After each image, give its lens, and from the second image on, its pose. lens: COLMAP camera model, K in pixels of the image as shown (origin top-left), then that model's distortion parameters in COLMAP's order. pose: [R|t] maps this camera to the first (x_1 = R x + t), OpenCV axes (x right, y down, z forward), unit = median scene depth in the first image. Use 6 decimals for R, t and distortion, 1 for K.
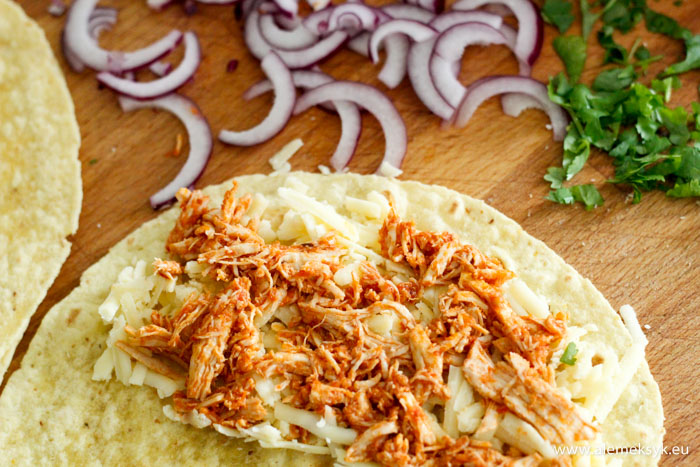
lens RADIAL K [[1653.8, 0, 350.0], [0, 1653.8, 233.5], [0, 0, 1]] dist [-0.101340, 0.040807]
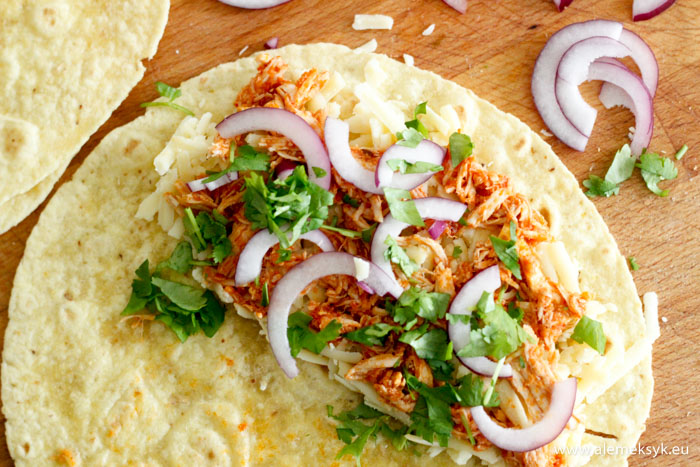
lens RADIAL K [[1653.8, 0, 350.0], [0, 1653.8, 233.5], [0, 0, 1]] dist [-0.101340, 0.040807]
pose [[0.964045, 0.265740, 0.000604, -0.023382], [-0.248138, 0.899372, 0.359942, -0.306920], [0.095108, -0.347150, 0.932975, 0.038325]]
